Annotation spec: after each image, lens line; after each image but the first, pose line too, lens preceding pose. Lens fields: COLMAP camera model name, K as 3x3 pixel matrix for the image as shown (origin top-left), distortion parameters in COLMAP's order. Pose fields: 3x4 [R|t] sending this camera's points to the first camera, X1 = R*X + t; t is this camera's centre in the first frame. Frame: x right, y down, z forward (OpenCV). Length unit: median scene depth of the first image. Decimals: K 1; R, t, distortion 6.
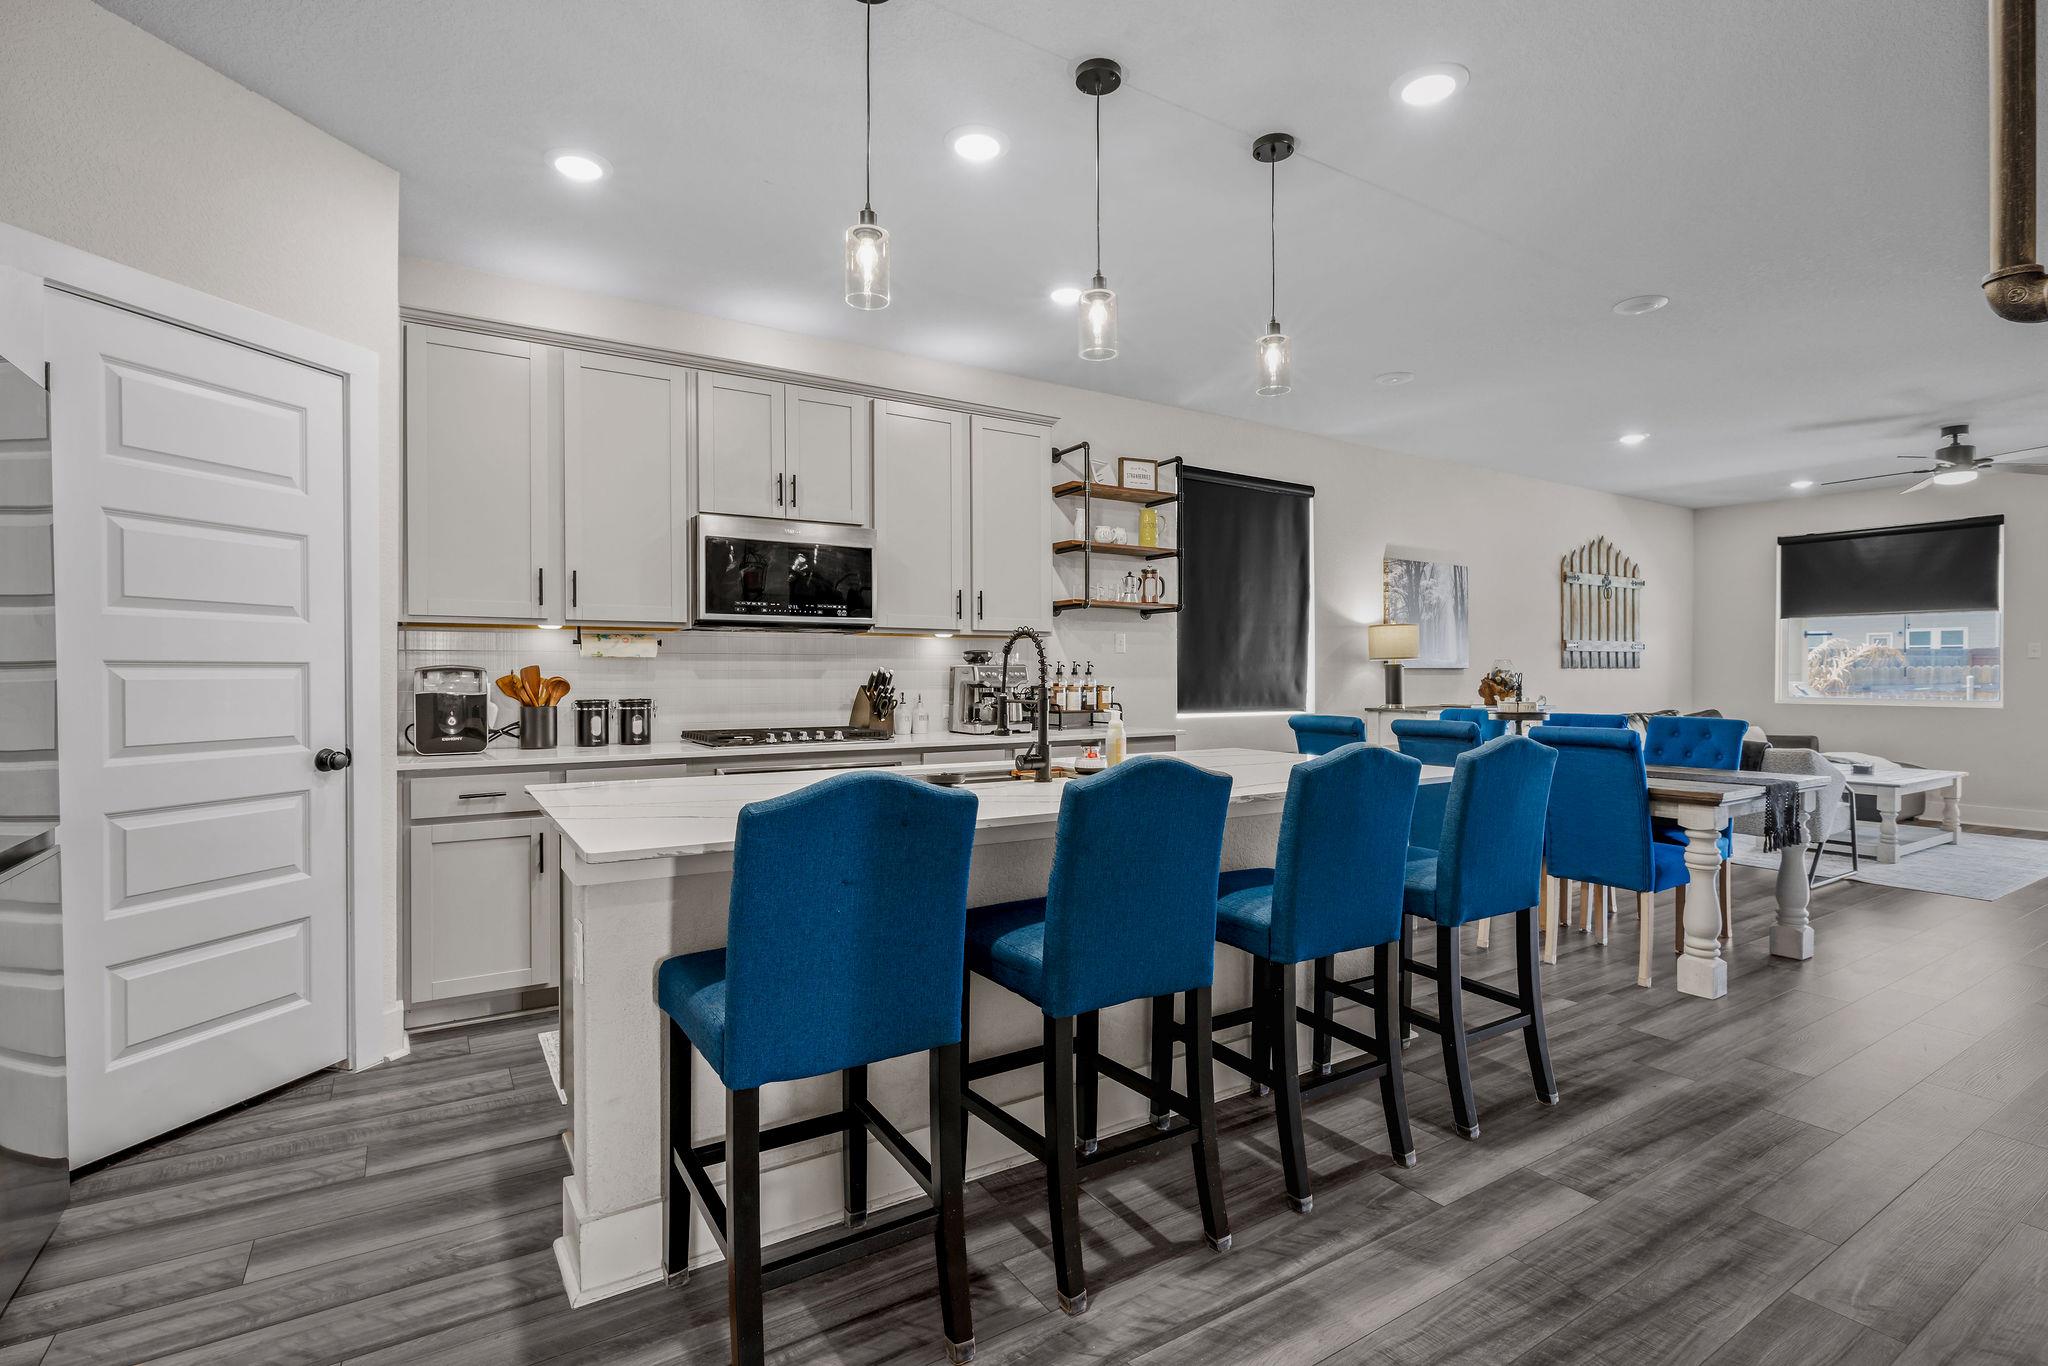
lens RADIAL K [[962.2, 0, 1025.6], [0, 962.2, 684.9], [0, 0, 1]] dist [-0.005491, -0.000748]
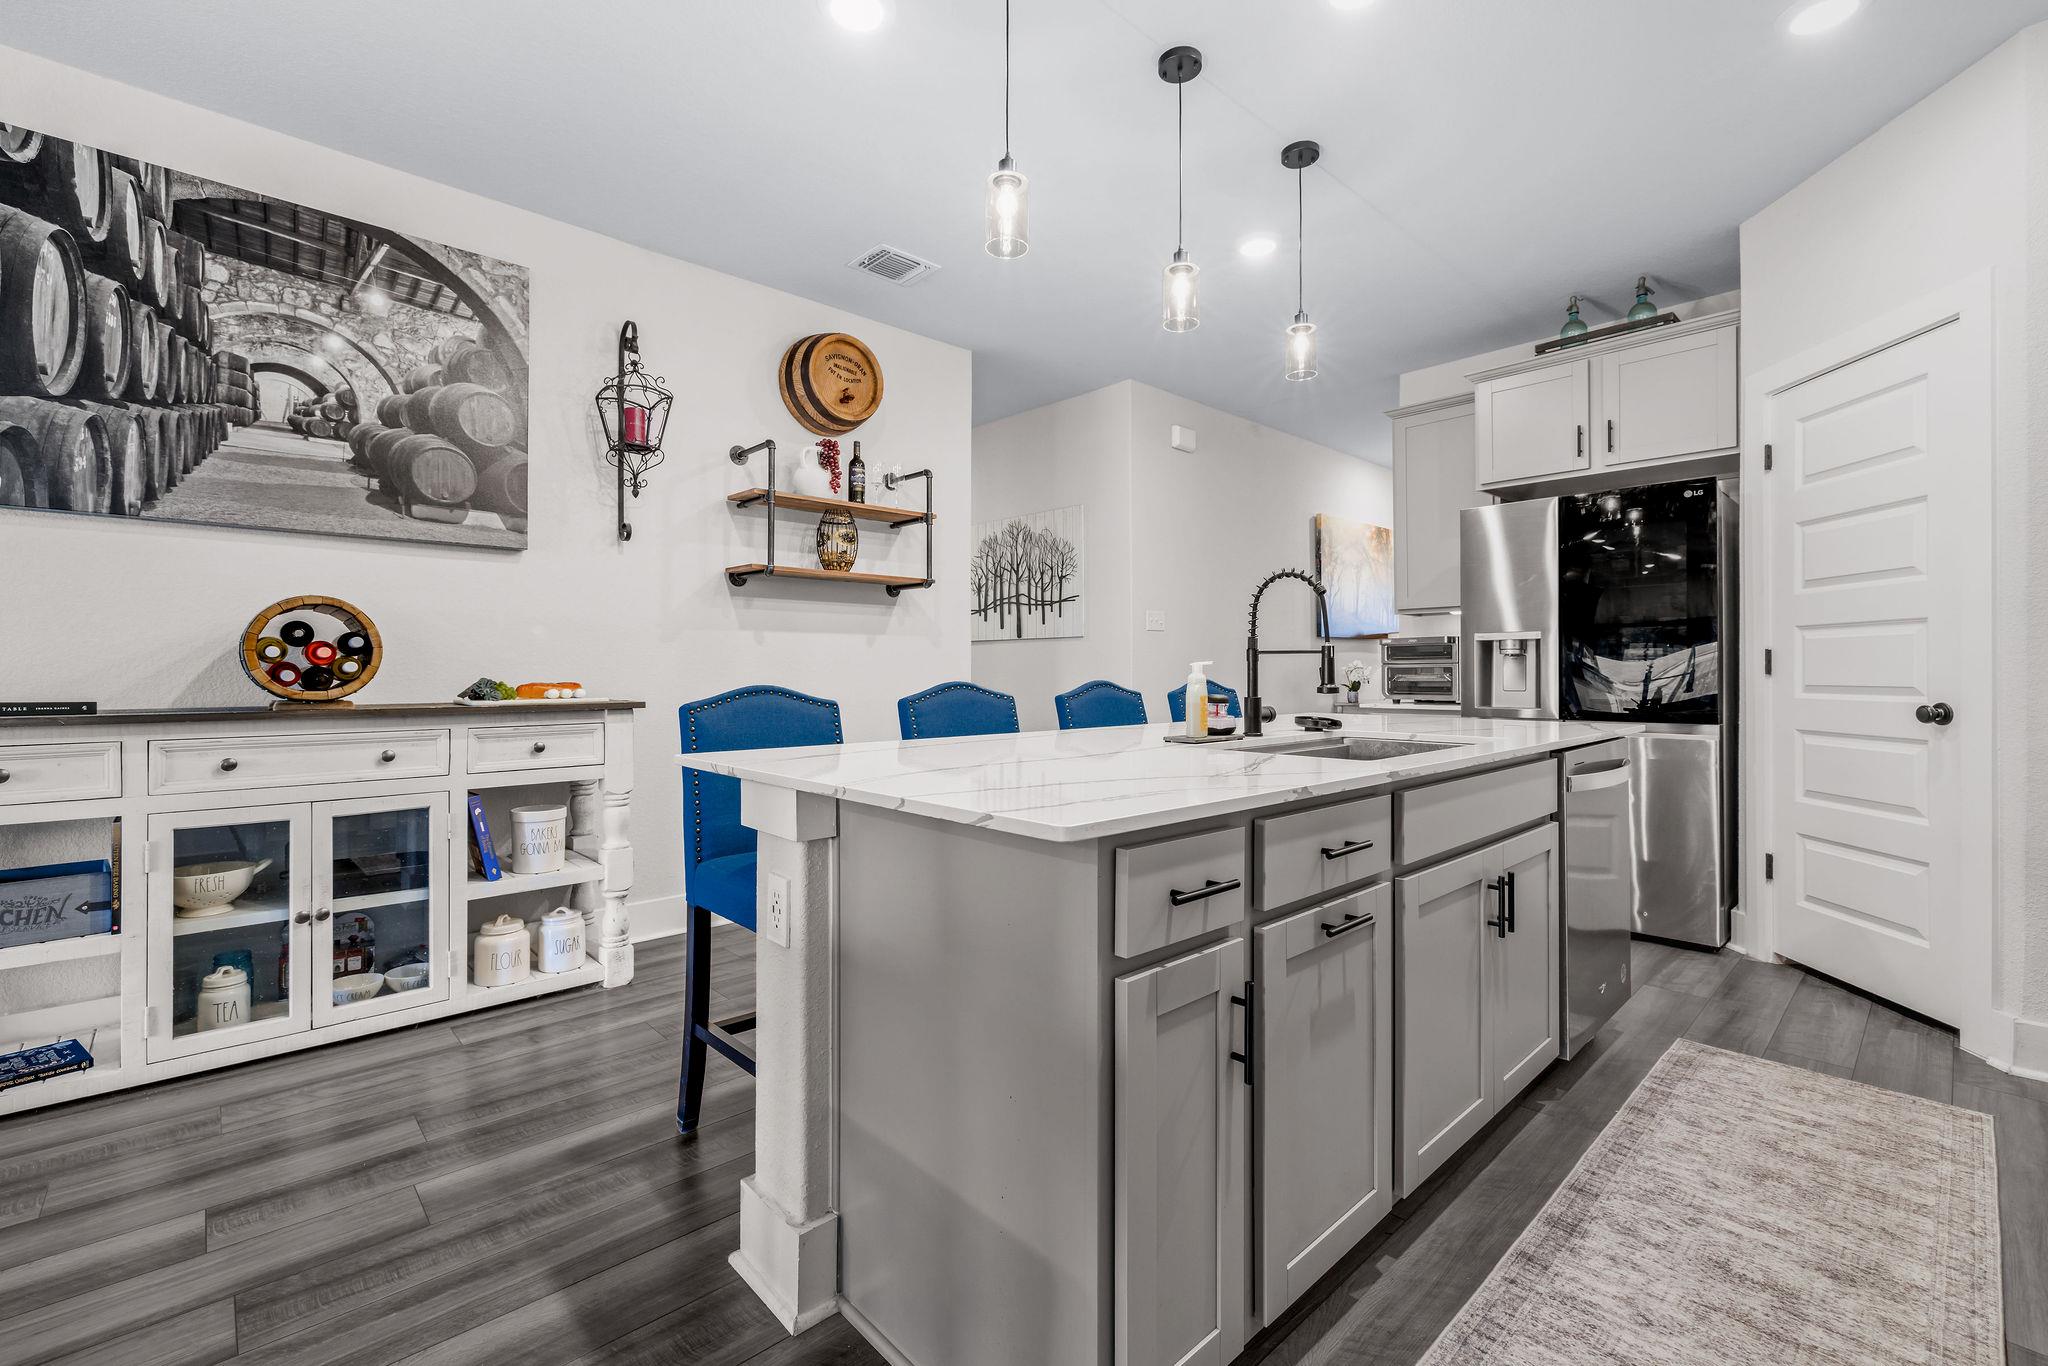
lens RADIAL K [[895.1, 0, 1014.7], [0, 895.1, 669.8], [0, 0, 1]] dist [0.001299, 0.000083]
pose [[-0.983668, -0.002953, -0.179970, 0.366709], [-0.005276, 0.999909, 0.012431, 0.024068], [0.179917, 0.013178, -0.983594, 1.637752]]
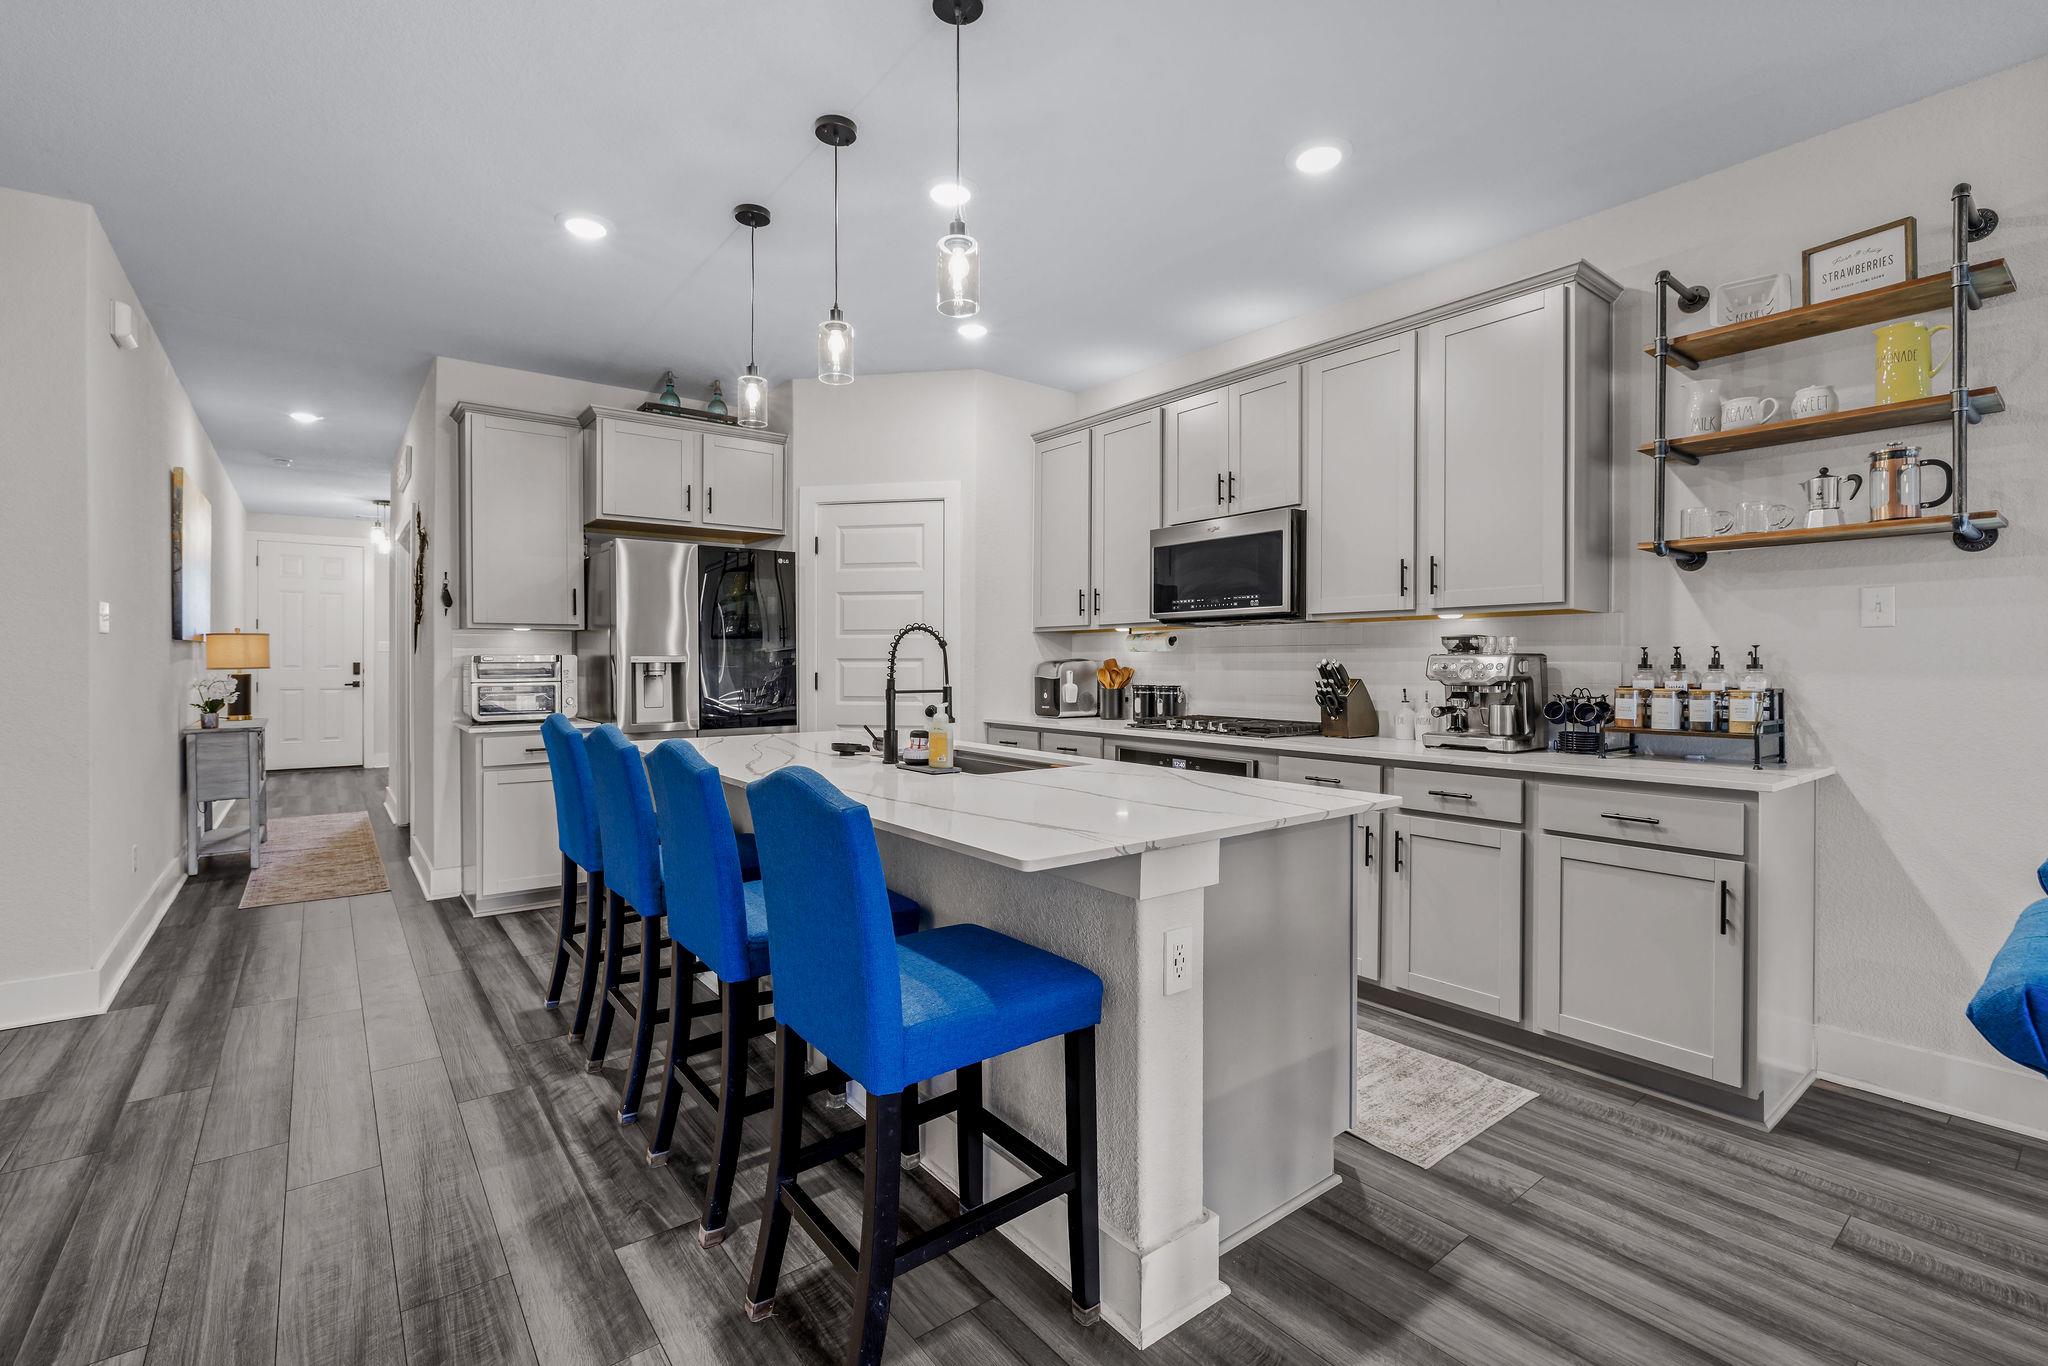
lens RADIAL K [[910.0, 0, 1024.9], [0, 910.0, 671.4], [0, 0, 1]] dist [-0.012271, 0.000522]
pose [[0.090911, 0.009340, -0.995815, 0.964091], [-0.013832, 0.999871, 0.008116, -0.013737], [0.995763, 0.013037, 0.091029, 0.951157]]
